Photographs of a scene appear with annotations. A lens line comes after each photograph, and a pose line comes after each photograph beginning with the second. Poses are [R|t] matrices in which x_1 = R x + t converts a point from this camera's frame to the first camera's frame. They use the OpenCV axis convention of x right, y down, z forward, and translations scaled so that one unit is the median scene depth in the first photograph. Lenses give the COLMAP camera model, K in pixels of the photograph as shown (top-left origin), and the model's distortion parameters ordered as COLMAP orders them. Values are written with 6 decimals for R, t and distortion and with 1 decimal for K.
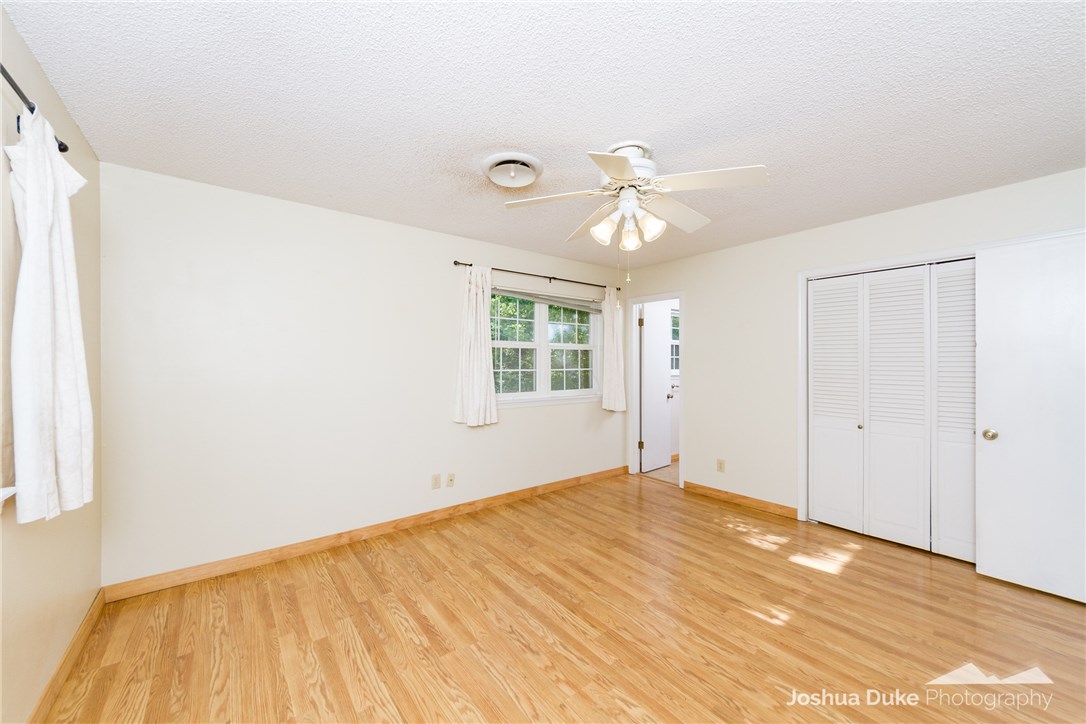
lens RADIAL K [[411.1, 0, 537.8], [0, 411.1, 365.6], [0, 0, 1]] dist [0.002197, -0.000413]
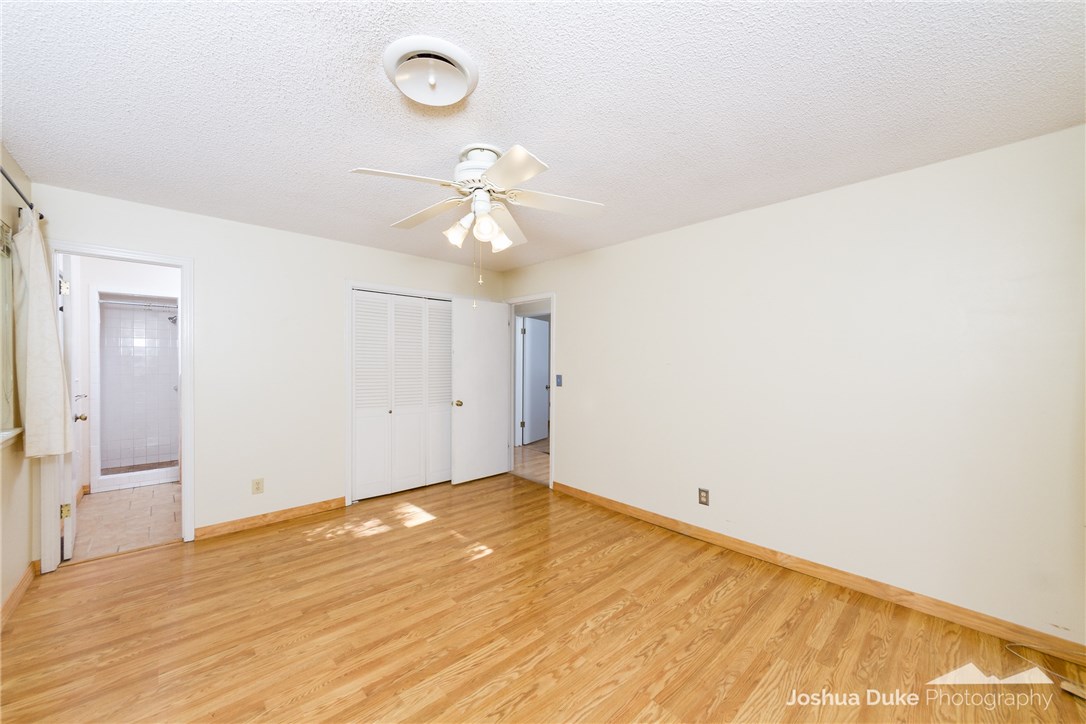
lens RADIAL K [[411.1, 0, 533.9], [0, 411.1, 361.0], [0, 0, 1]] dist [0.002197, -0.000413]
pose [[-0.082536, 0.001443, 0.996587, -0.593685], [0.003716, 0.999992, -0.001140, -0.008971], [-0.996581, 0.003610, -0.082541, 0.707351]]
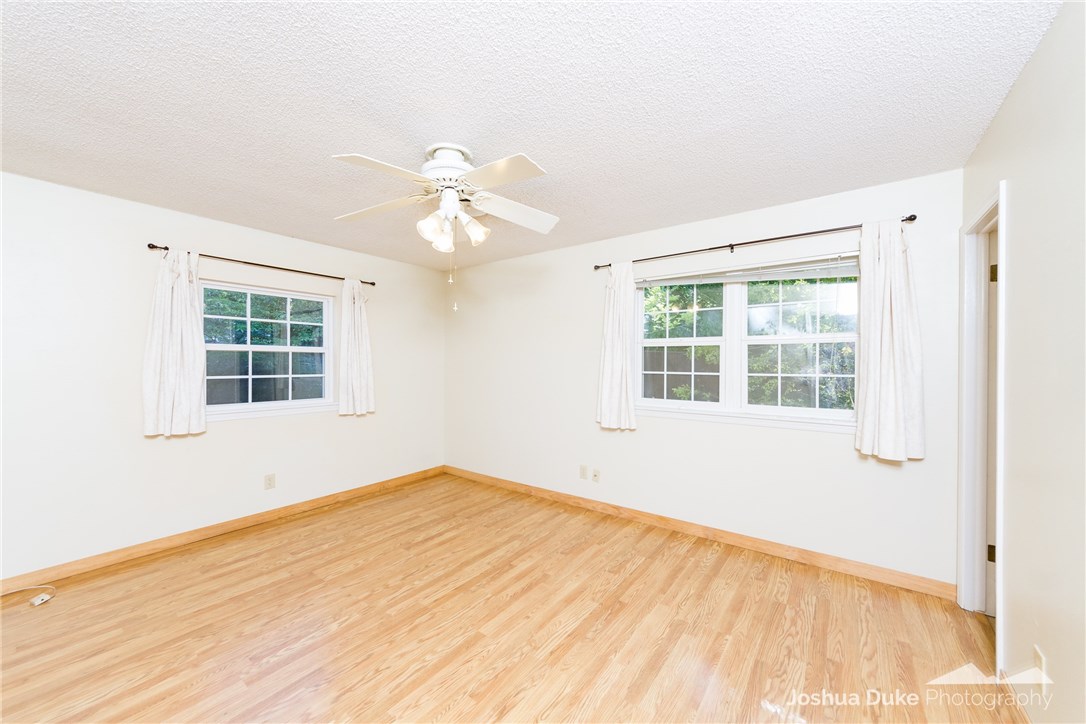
lens RADIAL K [[411.1, 0, 533.7], [0, 411.1, 362.7], [0, 0, 1]] dist [0.002197, -0.000413]
pose [[0.257739, 0.003605, -0.966208, 0.921405], [-0.011783, 0.999930, 0.000587, -0.009200], [0.966143, 0.011234, 0.257764, 0.695793]]
